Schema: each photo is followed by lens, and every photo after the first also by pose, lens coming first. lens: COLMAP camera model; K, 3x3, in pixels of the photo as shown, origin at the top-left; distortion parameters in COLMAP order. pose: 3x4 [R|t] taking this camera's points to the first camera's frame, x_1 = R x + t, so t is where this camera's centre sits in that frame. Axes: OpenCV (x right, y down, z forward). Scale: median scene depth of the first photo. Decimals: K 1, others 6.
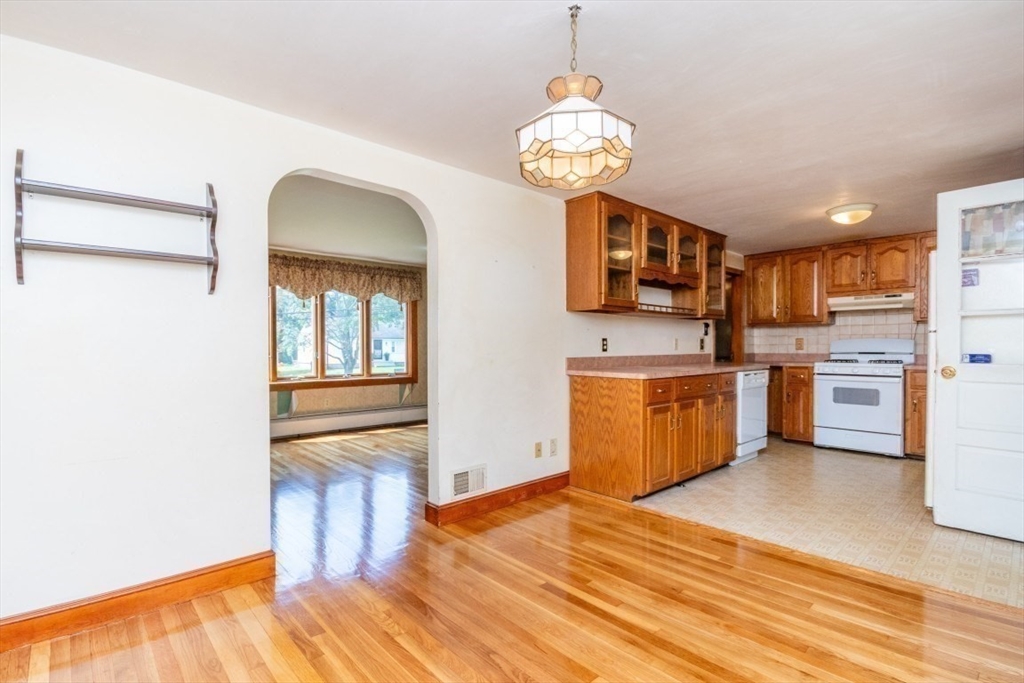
lens RADIAL K [[483.5, 0, 526.5], [0, 483.5, 351.1], [0, 0, 1]] dist [-0.013841, -0.002952]
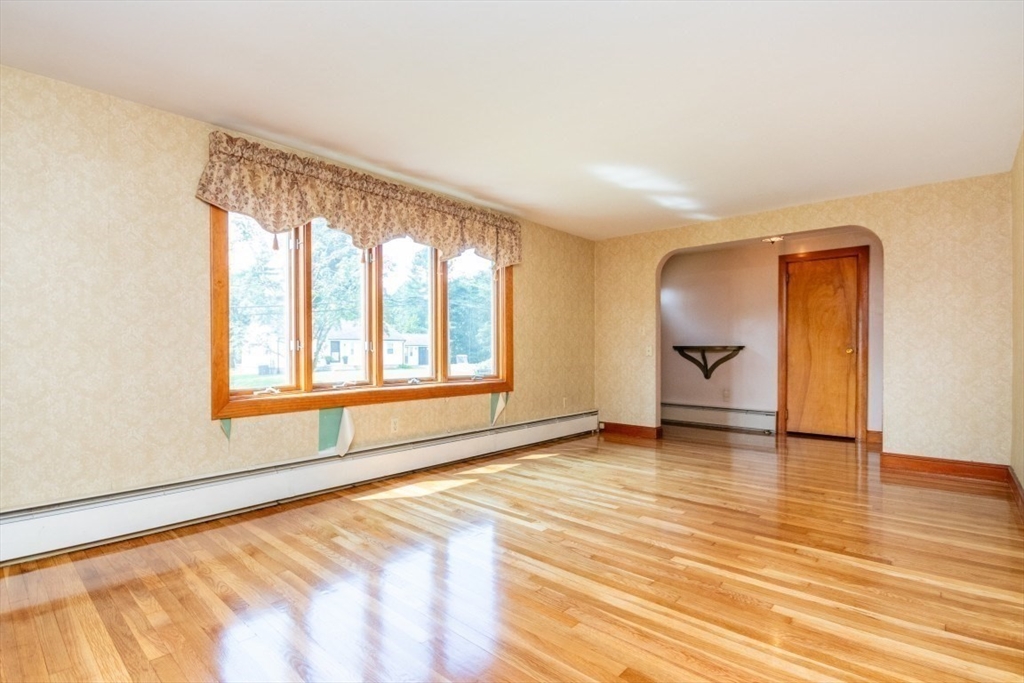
lens RADIAL K [[483.5, 0, 519.4], [0, 483.5, 351.8], [0, 0, 1]] dist [-0.013841, -0.002952]
pose [[0.994635, -0.000277, 0.103442, -0.297812], [0.001045, 0.999972, -0.007369, 0.018254], [-0.103437, 0.007437, 0.994608, 0.360513]]
